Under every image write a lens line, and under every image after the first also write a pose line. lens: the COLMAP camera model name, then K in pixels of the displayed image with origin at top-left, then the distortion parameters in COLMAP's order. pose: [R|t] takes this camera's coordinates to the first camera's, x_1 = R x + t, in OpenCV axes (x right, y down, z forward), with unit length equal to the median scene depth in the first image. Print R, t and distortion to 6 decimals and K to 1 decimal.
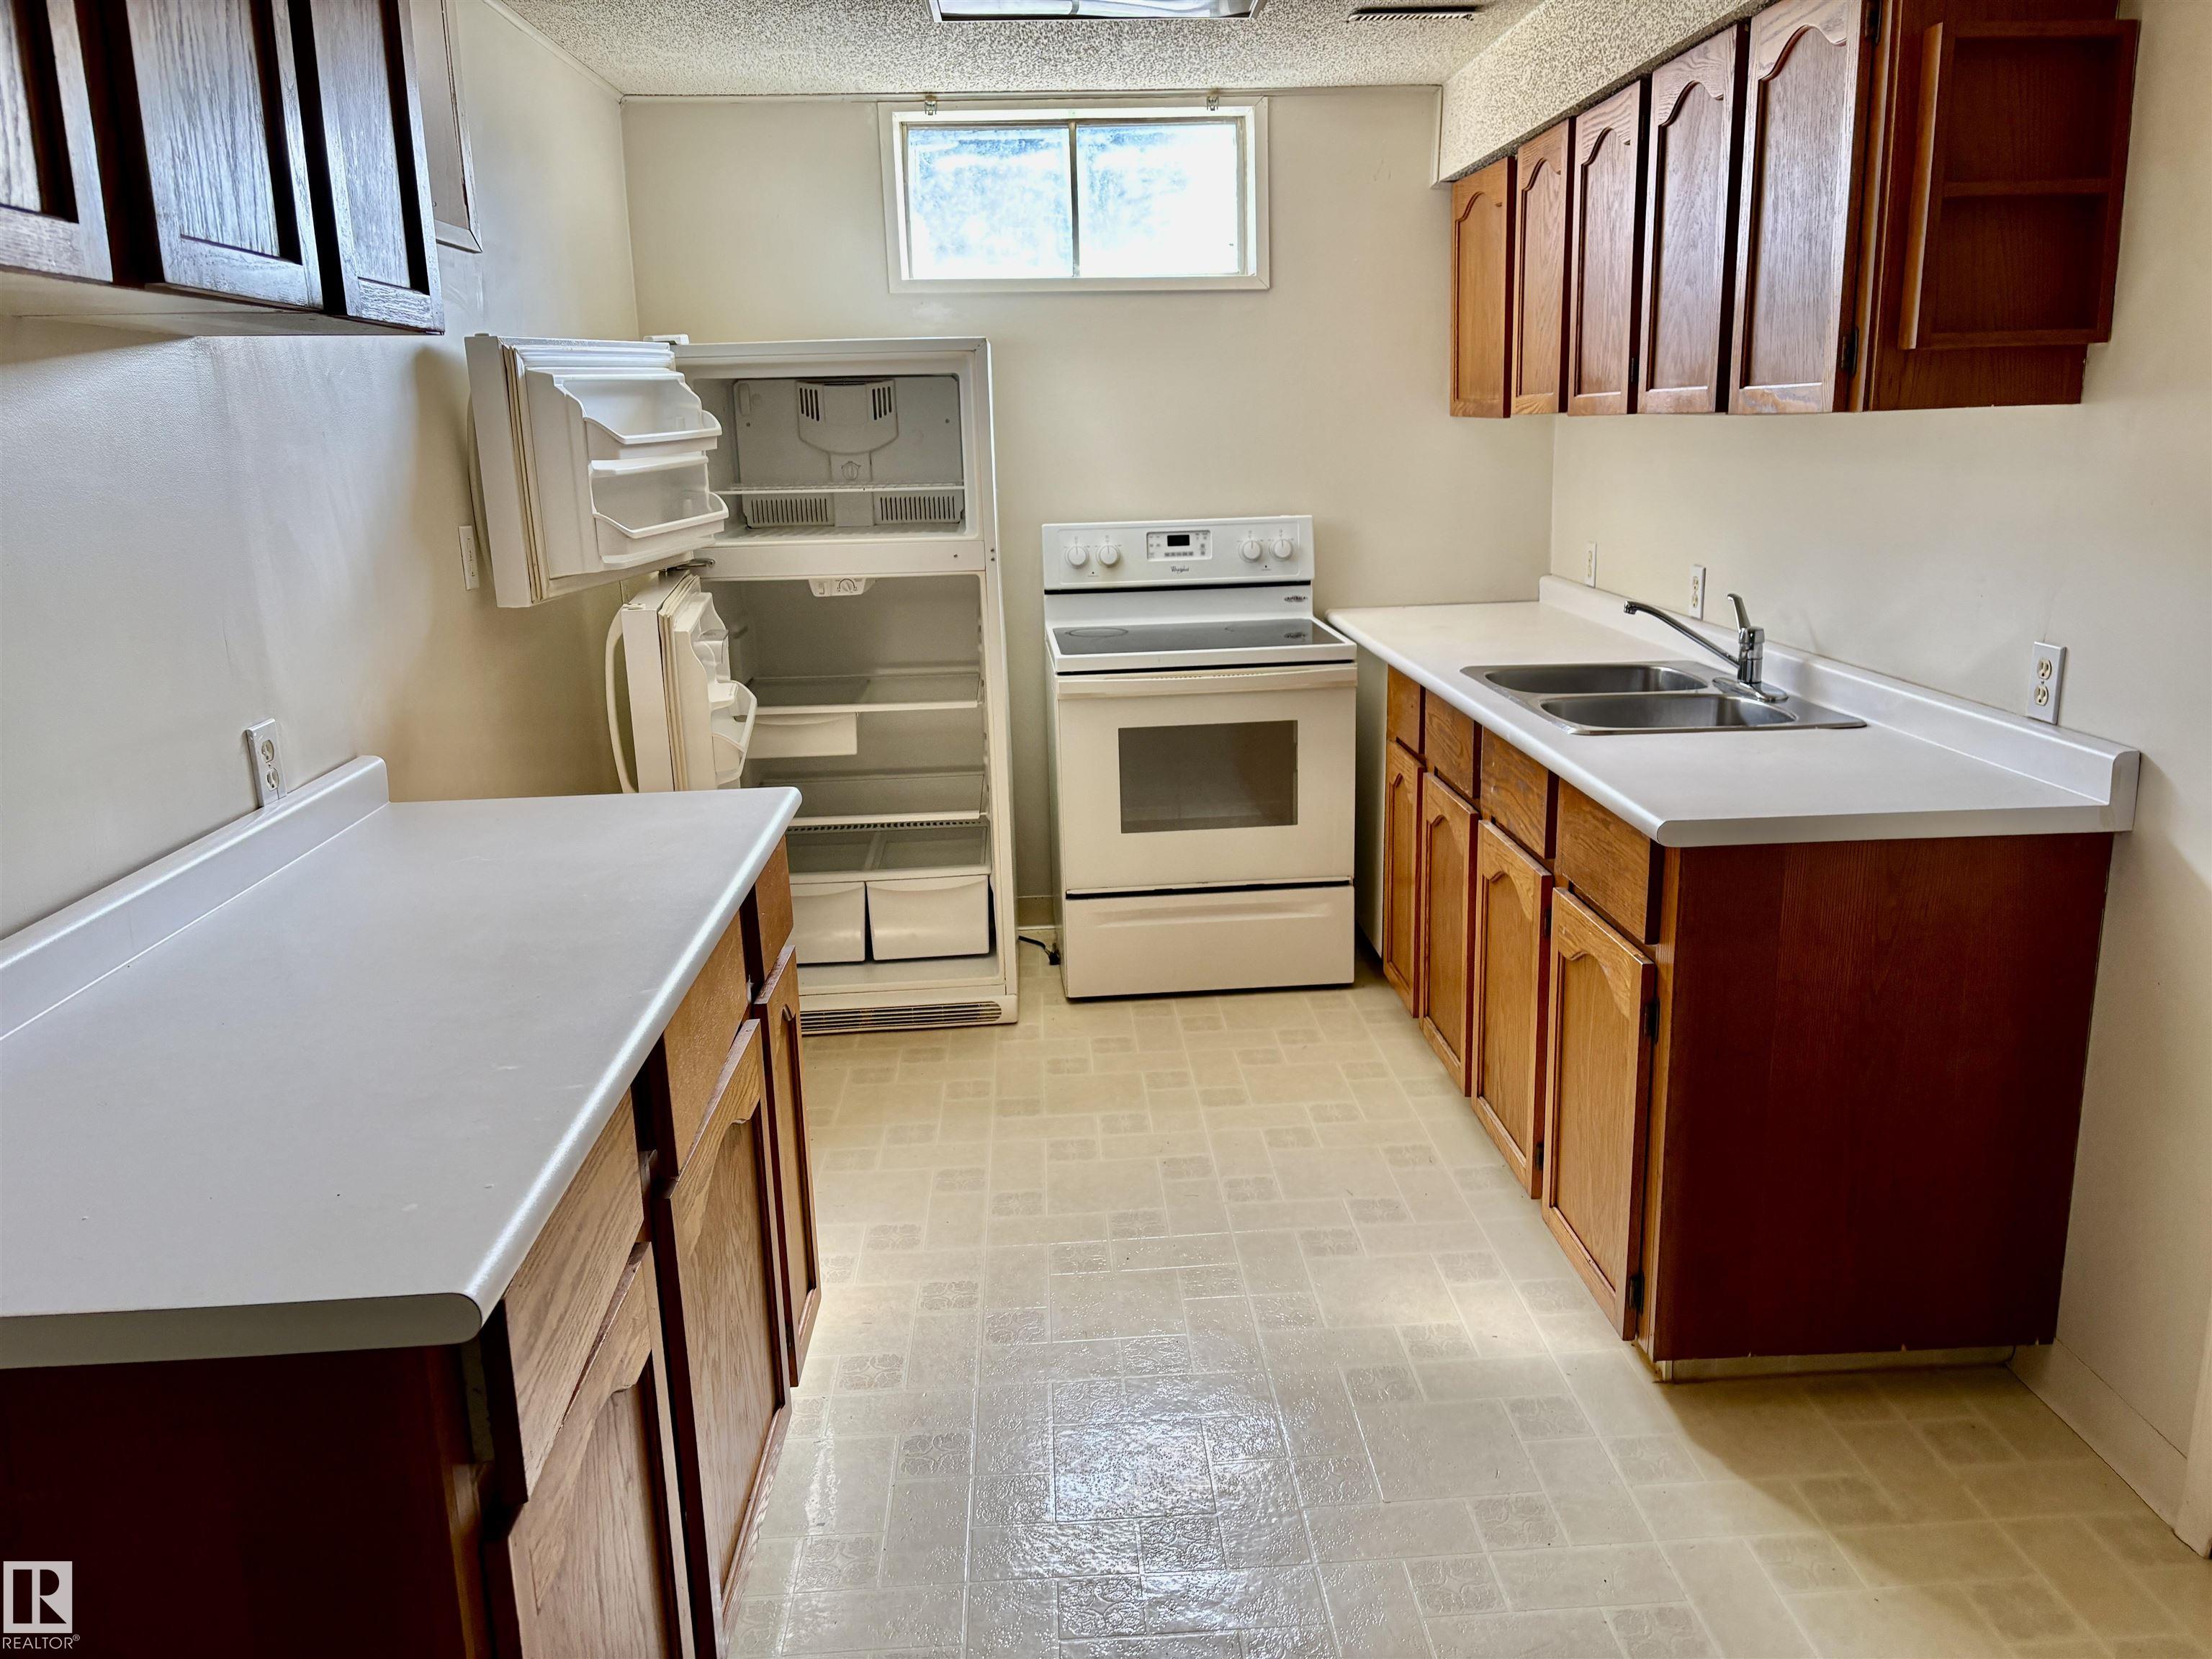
lens RADIAL K [[1640.5, 0, 1103.8], [0, 1640.5, 827.5], [0, 0, 1]] dist [0.012008, -0.027264]
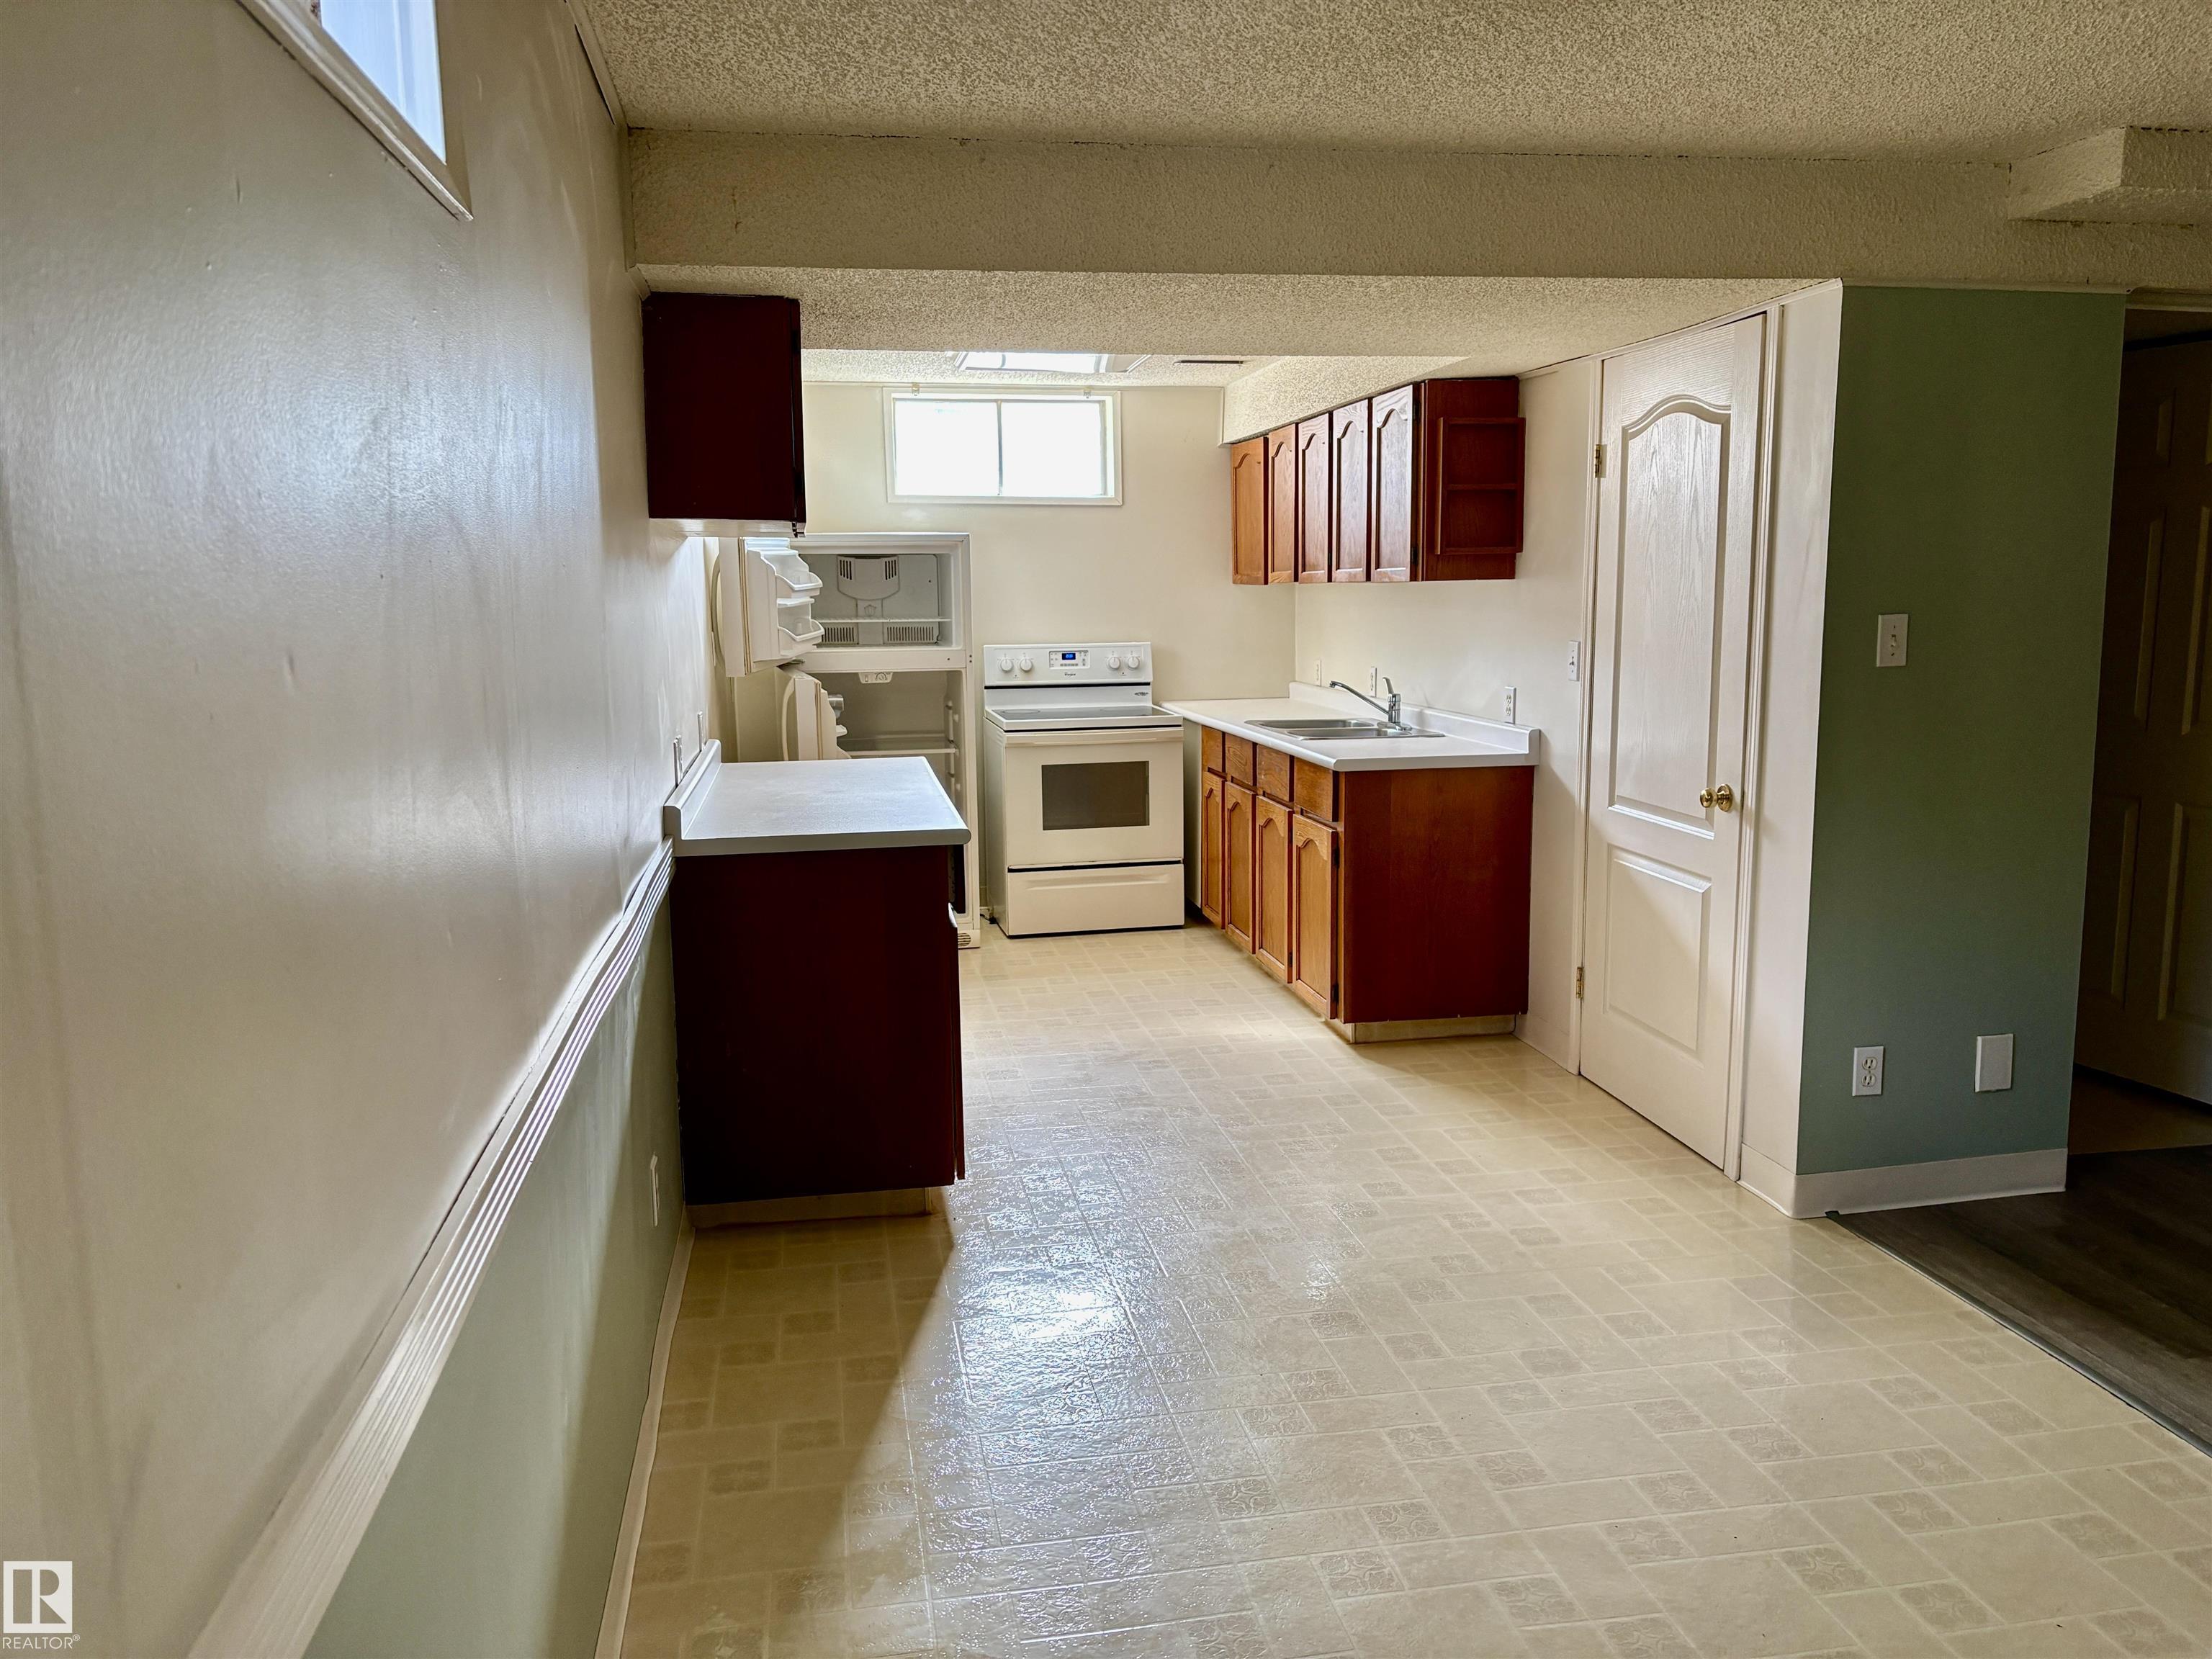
lens RADIAL K [[1640.5, 0, 1103.8], [0, 1640.5, 827.5], [0, 0, 1]] dist [0.012008, -0.027264]
pose [[0.991607, -0.004137, 0.129221, -0.157545], [0.016770, 0.995160, -0.096829, 0.180029], [-0.128195, 0.098184, 0.986877, -0.695724]]
